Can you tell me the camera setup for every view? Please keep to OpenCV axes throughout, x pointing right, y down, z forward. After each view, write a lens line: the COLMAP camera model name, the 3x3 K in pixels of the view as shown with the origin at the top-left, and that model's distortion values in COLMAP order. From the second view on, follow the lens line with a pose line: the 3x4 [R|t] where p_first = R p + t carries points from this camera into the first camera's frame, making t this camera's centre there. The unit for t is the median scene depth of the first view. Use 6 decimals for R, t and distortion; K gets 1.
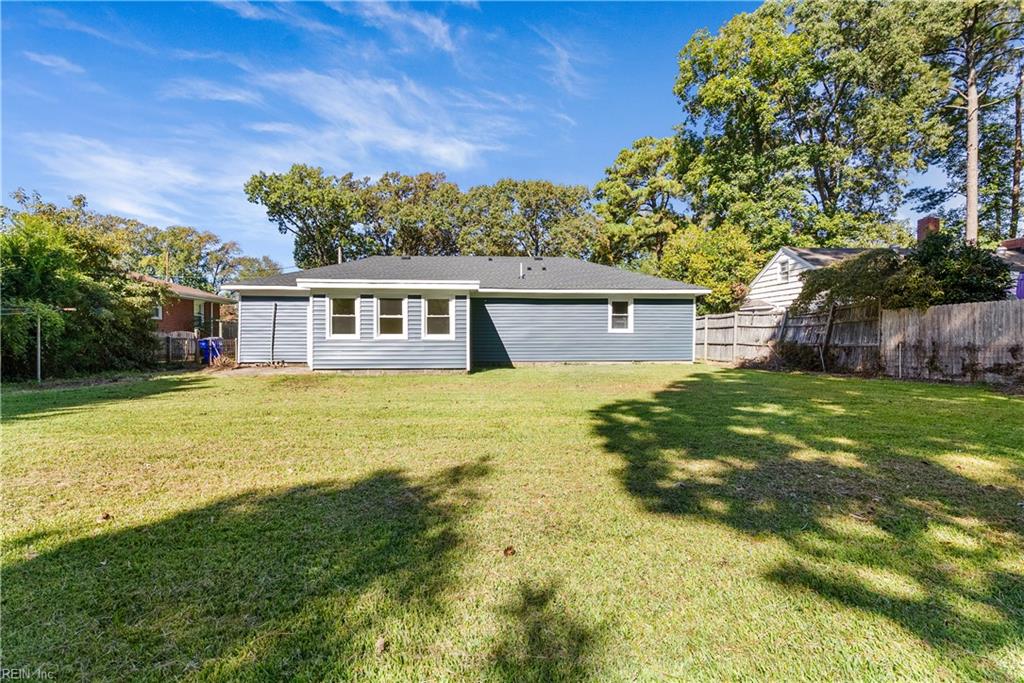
lens RADIAL K [[487.8, 0, 512.0], [0, 487.8, 341.5], [0, 0, 1]] dist [-0.003821, 0.000014]
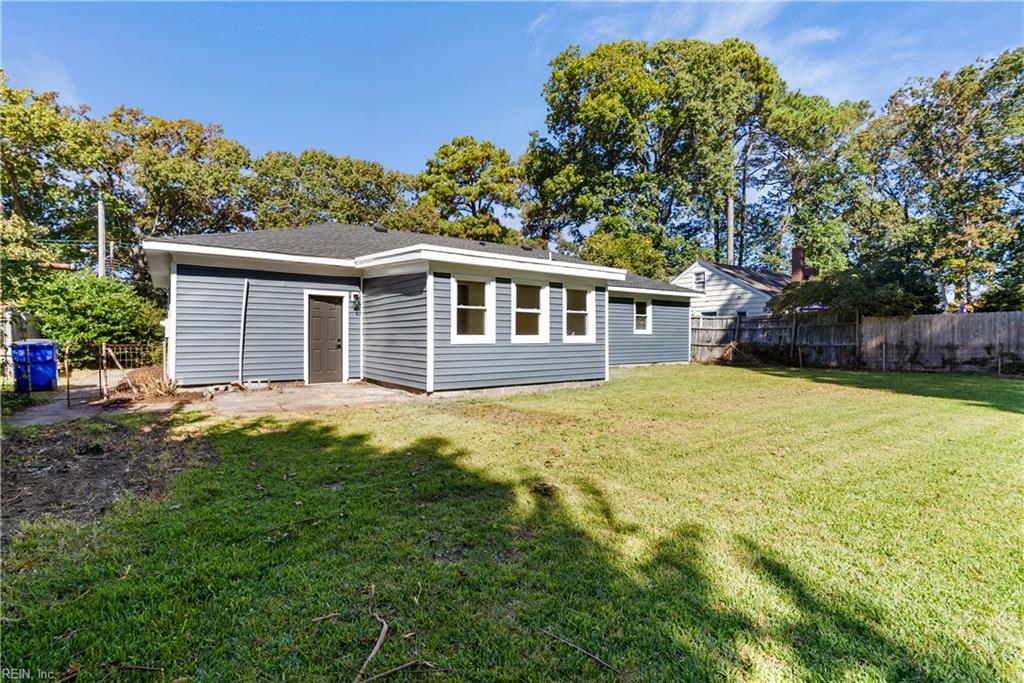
lens RADIAL K [[487.8, 0, 512.0], [0, 487.8, 341.5], [0, 0, 1]] dist [-0.003821, 0.000014]
pose [[0.843902, -0.004128, 0.536482, -0.615083], [0.004533, 0.999990, 0.000564, -0.005774], [-0.536479, 0.001956, 0.843912, 0.383257]]
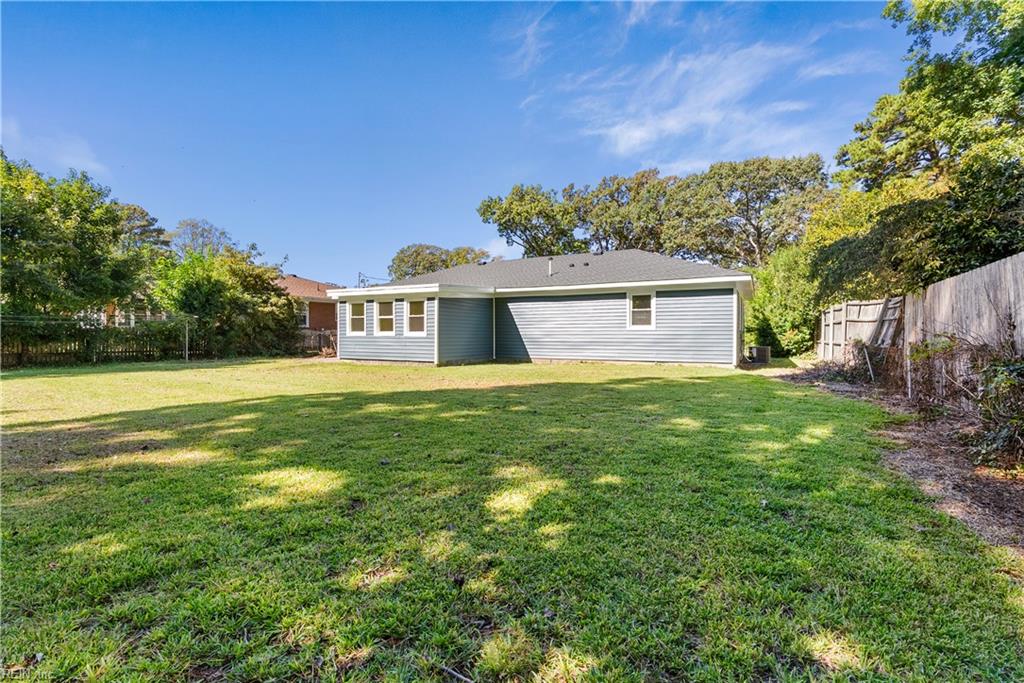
lens RADIAL K [[478.5, 0, 517.9], [0, 478.5, 333.0], [0, 0, 1]] dist [-0.021257, 0.007879]
pose [[0.833296, 0.001715, -0.552824, 0.614294], [-0.008344, 0.999920, -0.009475, -0.002639], [0.552764, 0.012508, 0.833244, 0.172403]]
